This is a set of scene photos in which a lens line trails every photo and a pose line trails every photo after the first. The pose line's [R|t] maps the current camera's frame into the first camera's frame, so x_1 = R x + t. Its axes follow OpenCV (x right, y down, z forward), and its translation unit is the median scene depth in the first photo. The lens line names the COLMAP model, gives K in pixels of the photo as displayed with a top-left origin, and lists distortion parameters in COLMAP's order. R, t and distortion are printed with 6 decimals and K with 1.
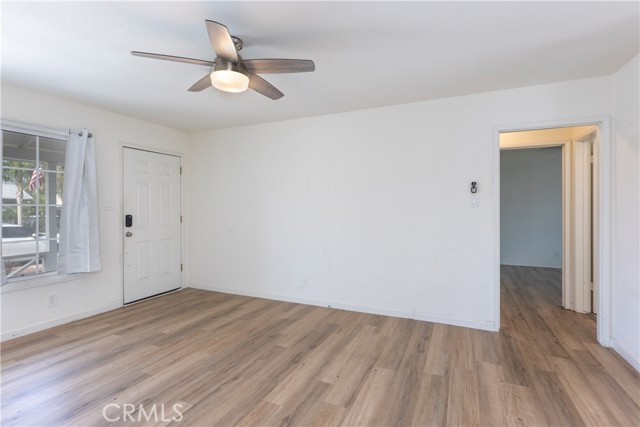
lens RADIAL K [[313.6, 0, 317.4], [0, 313.6, 210.5], [0, 0, 1]] dist [0.004671, 0.000764]
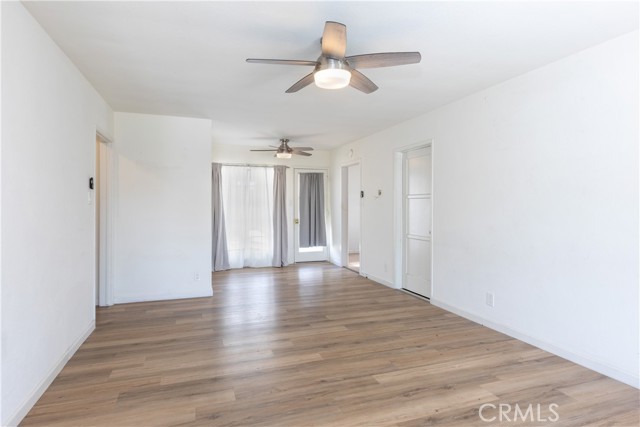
lens RADIAL K [[343.8, 0, 312.0], [0, 343.8, 210.6], [0, 0, 1]] dist [0.007701, 0.000522]
pose [[-0.677728, -0.007161, 0.735278, -0.823466], [0.009255, 0.999790, 0.018267, -0.006974], [-0.735254, 0.019185, -0.677520, 1.410810]]
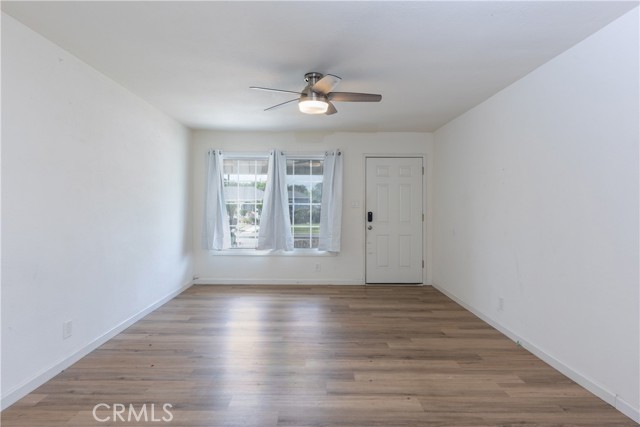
lens RADIAL K [[360.5, 0, 318.0], [0, 360.5, 210.3], [0, 0, 1]] dist [0.008491, 0.000330]
pose [[0.415249, 0.013562, -0.909607, 0.835332], [-0.012131, 0.999883, 0.009370, -0.004154], [0.909627, 0.007144, 0.415365, 0.320074]]
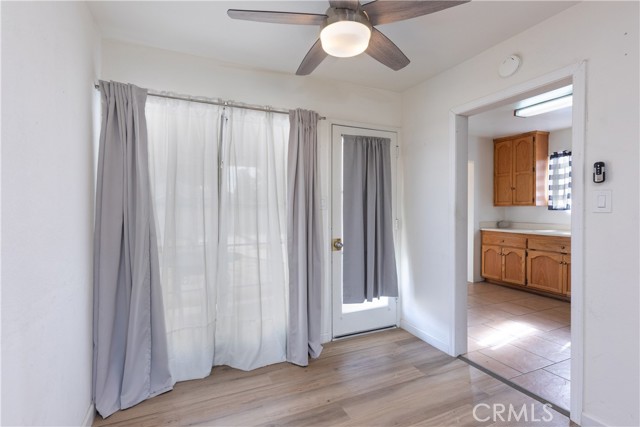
lens RADIAL K [[313.6, 0, 319.5], [0, 313.6, 211.5], [0, 0, 1]] dist [0.004671, 0.000764]
pose [[-0.742162, 0.001042, 0.670219, 0.583620], [0.009519, 0.999914, 0.008987, 0.000279], [-0.670152, 0.013050, -0.742109, 0.503665]]
